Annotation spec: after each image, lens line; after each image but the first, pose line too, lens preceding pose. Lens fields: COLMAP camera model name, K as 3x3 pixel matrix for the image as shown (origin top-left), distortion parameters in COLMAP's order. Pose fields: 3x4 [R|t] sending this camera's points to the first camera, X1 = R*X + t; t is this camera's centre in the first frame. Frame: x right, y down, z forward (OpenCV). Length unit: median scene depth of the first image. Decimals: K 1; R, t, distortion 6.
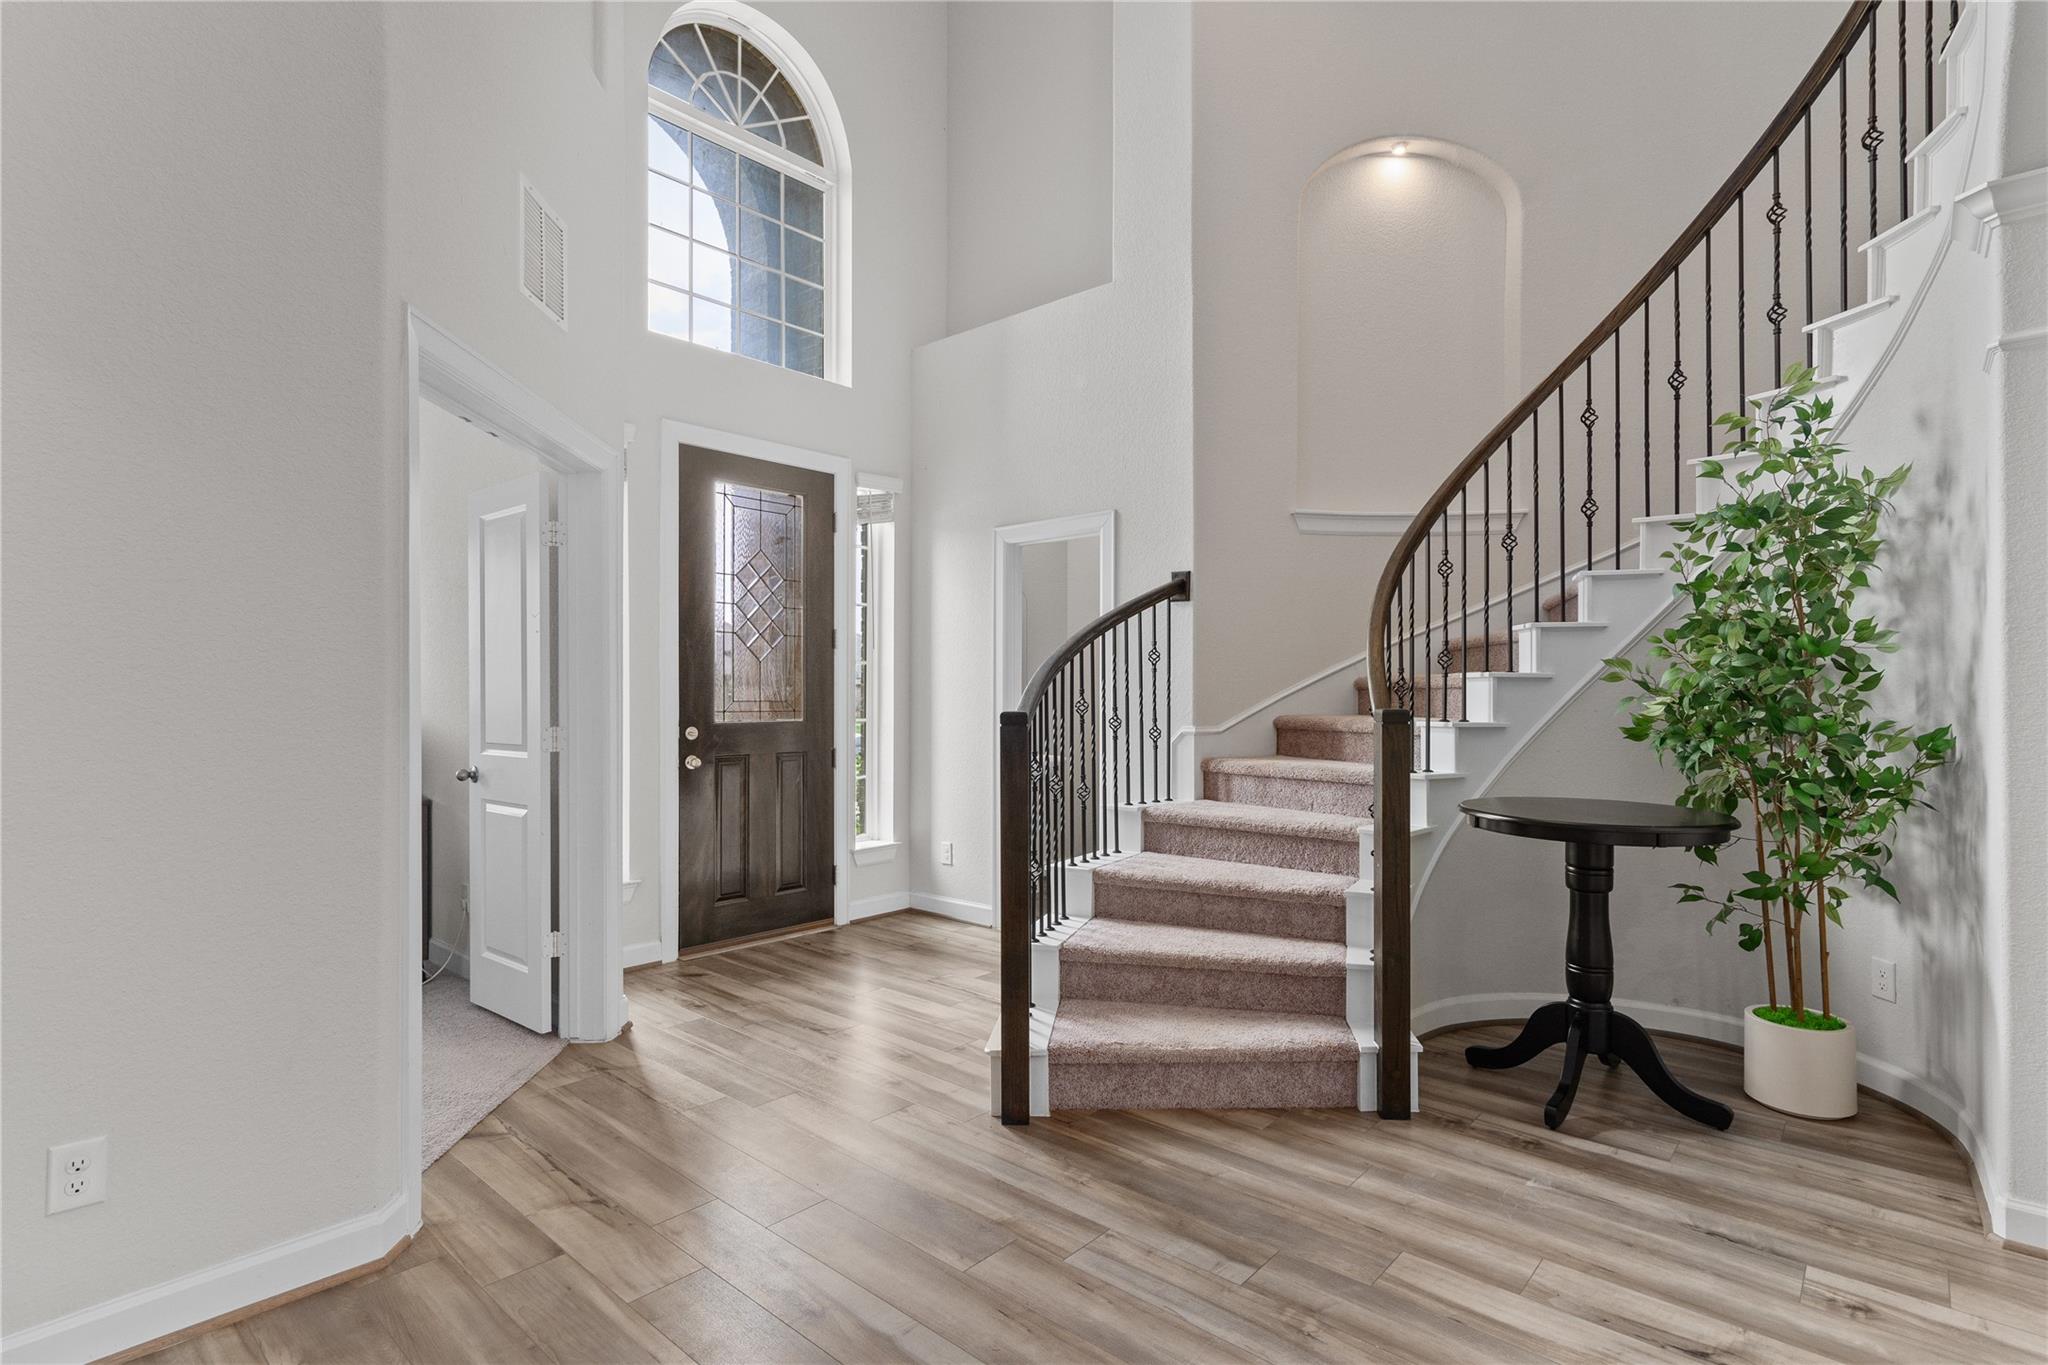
lens RADIAL K [[1010.9, 0, 1025.5], [0, 1010.9, 689.6], [0, 0, 1]] dist [0.003207, -0.000779]
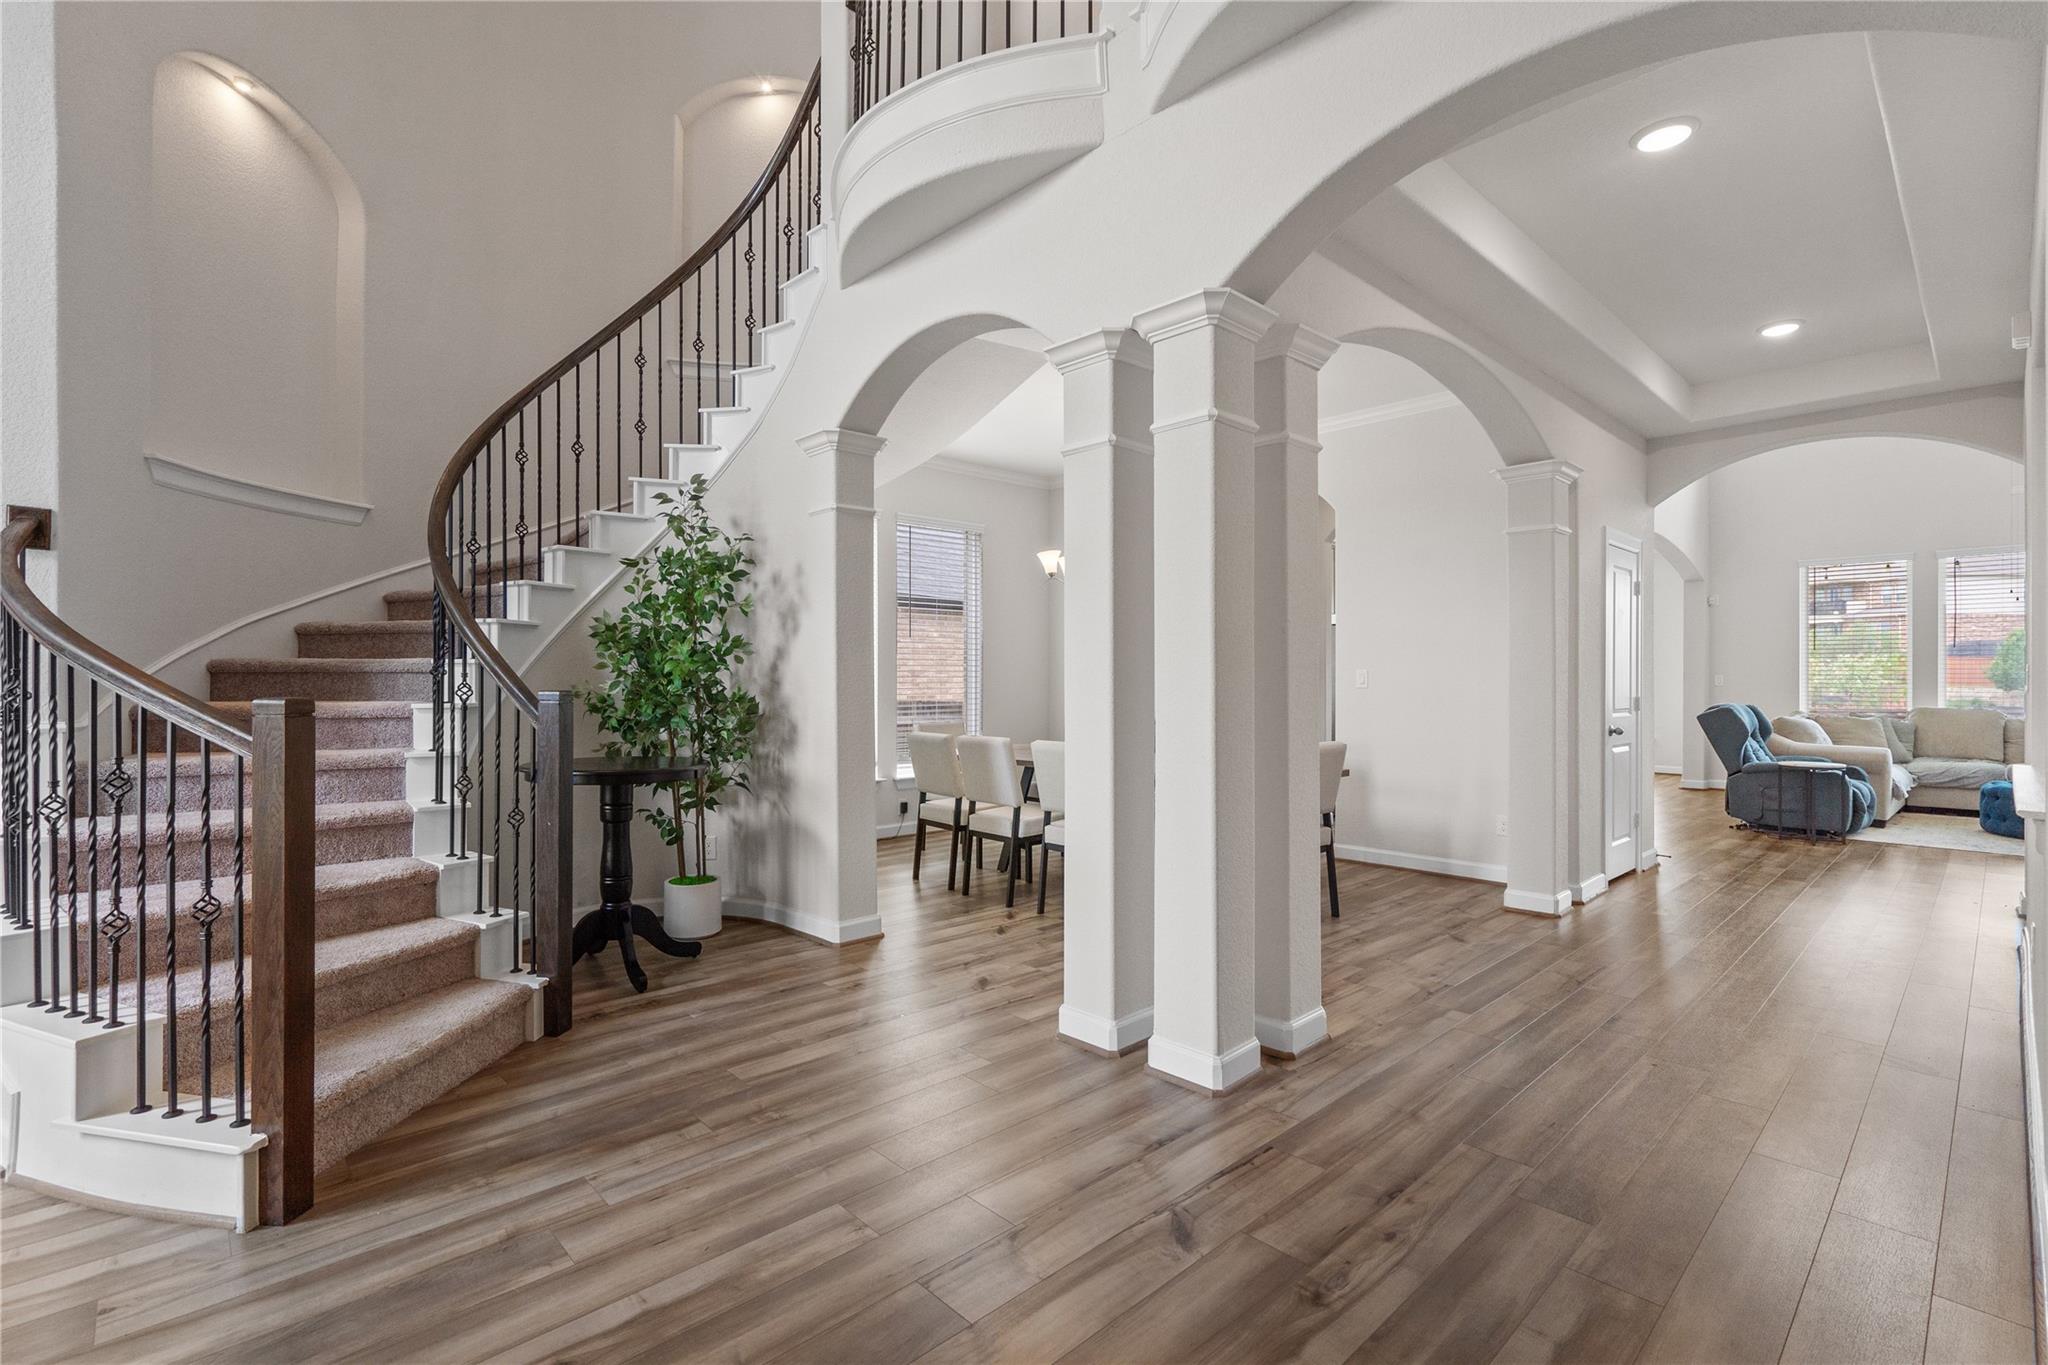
lens RADIAL K [[942.5, 0, 1025.2], [0, 942.5, 679.9], [0, 0, 1]] dist [-0.001362, -0.000607]
pose [[0.068433, 0.003091, 0.997651, -0.770179], [-0.004016, 0.999988, -0.002822, 0.009239], [-0.997648, -0.003814, 0.068445, 0.413725]]
